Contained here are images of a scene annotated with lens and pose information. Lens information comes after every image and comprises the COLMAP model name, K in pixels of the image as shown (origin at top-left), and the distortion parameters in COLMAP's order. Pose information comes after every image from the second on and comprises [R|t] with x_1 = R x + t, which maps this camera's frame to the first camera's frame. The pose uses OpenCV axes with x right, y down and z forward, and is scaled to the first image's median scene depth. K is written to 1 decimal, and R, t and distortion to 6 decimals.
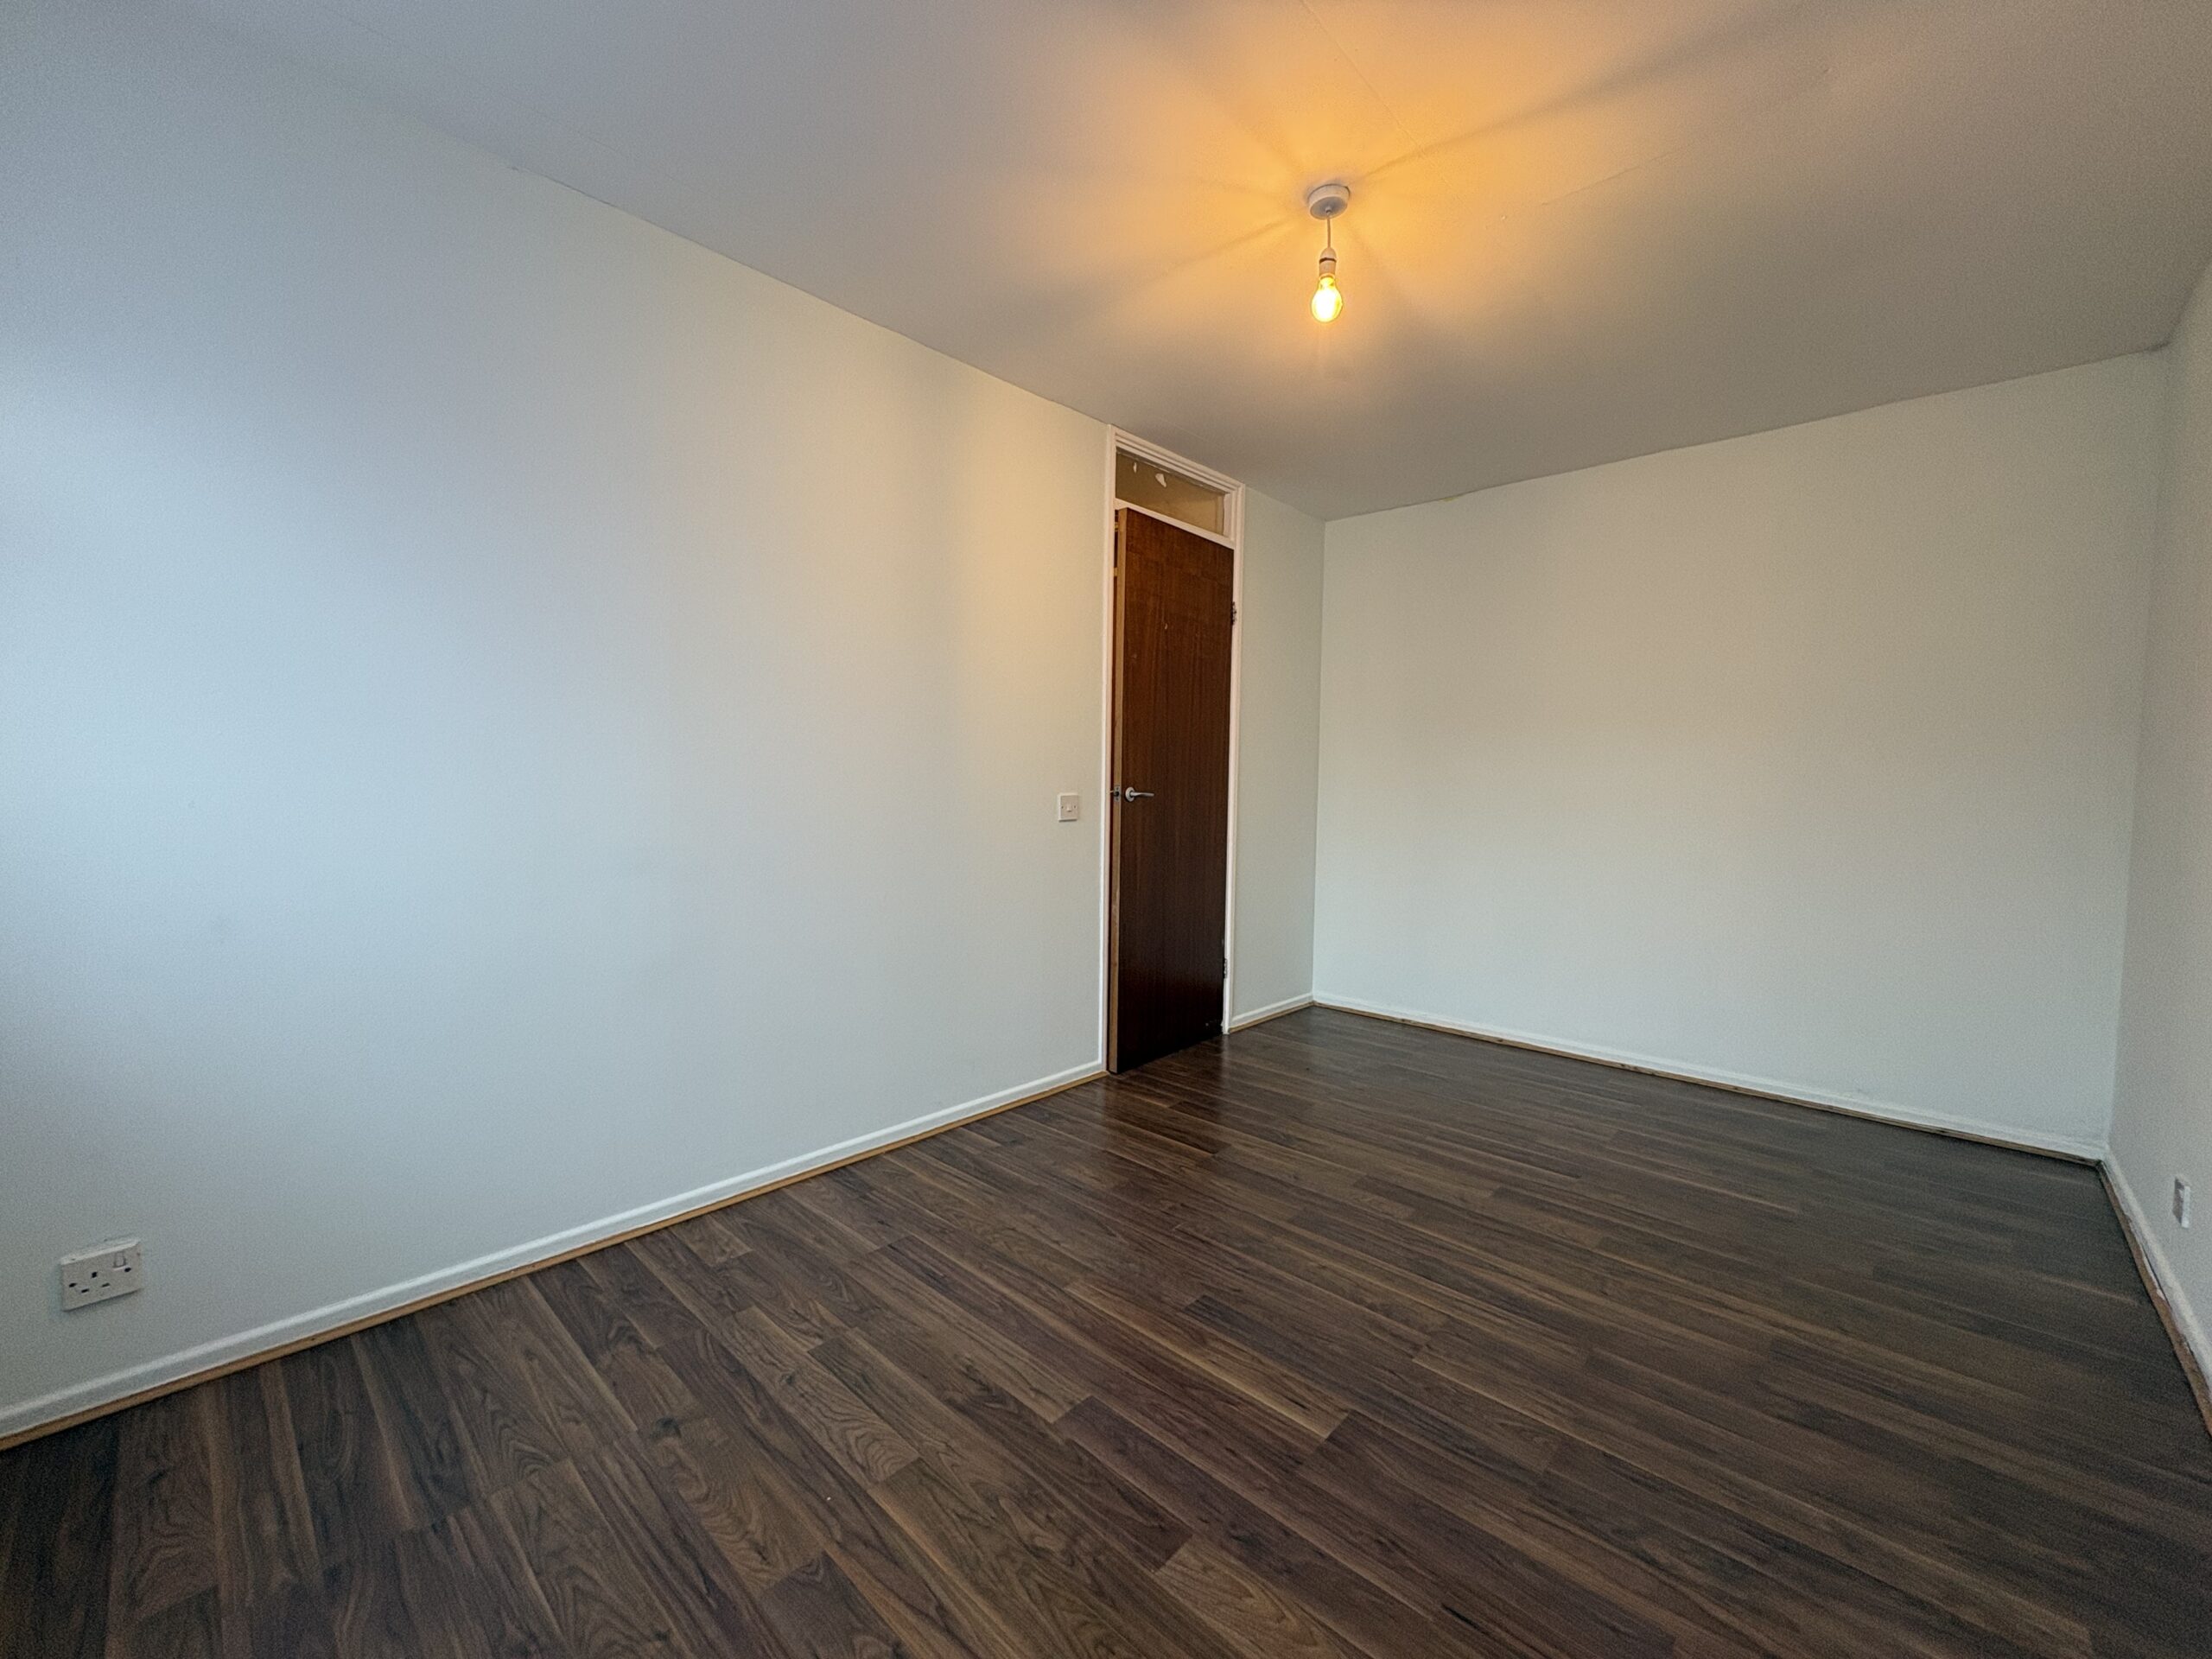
lens RADIAL K [[876.2, 0, 1106.0], [0, 876.2, 829.5], [0, 0, 1]] dist [-0.001504, -0.000023]
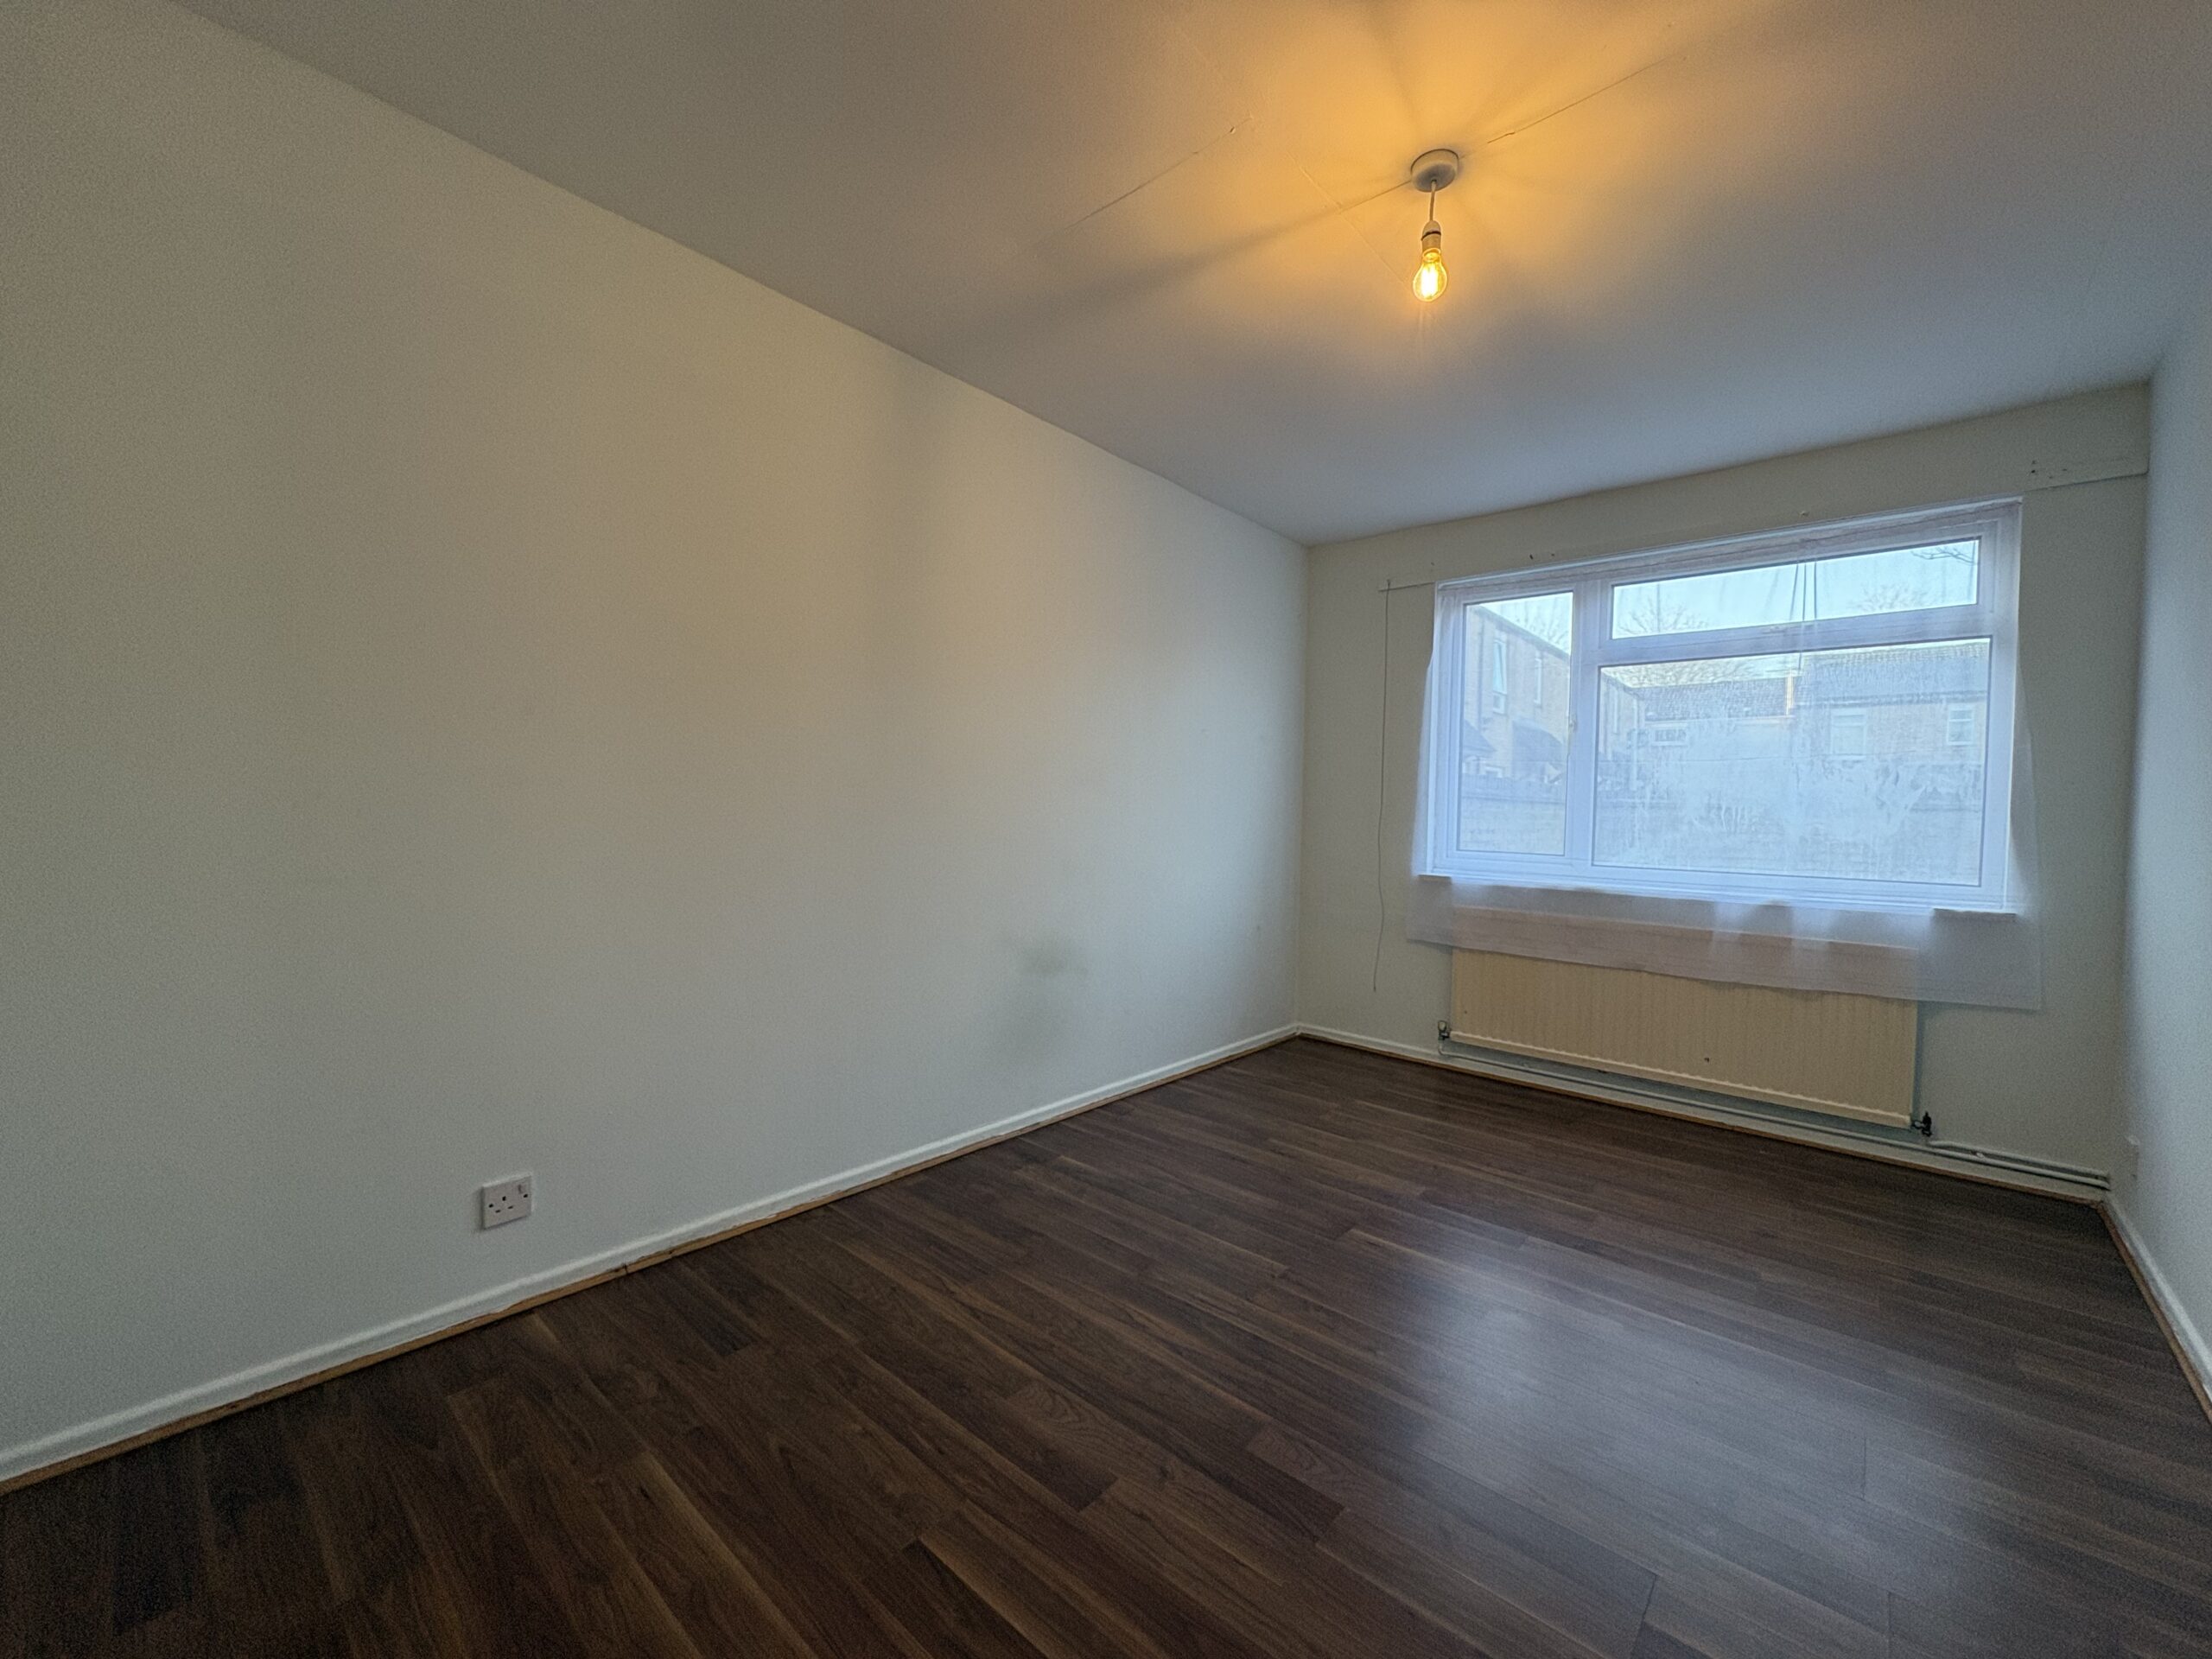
lens RADIAL K [[876.2, 0, 1106.0], [0, 876.2, 829.5], [0, 0, 1]] dist [-0.001504, -0.000023]
pose [[-0.998888, -0.037159, -0.029034, 0.610026], [-0.039302, 0.996247, 0.077122, -0.096791], [0.026059, 0.078177, -0.996599, 1.993499]]
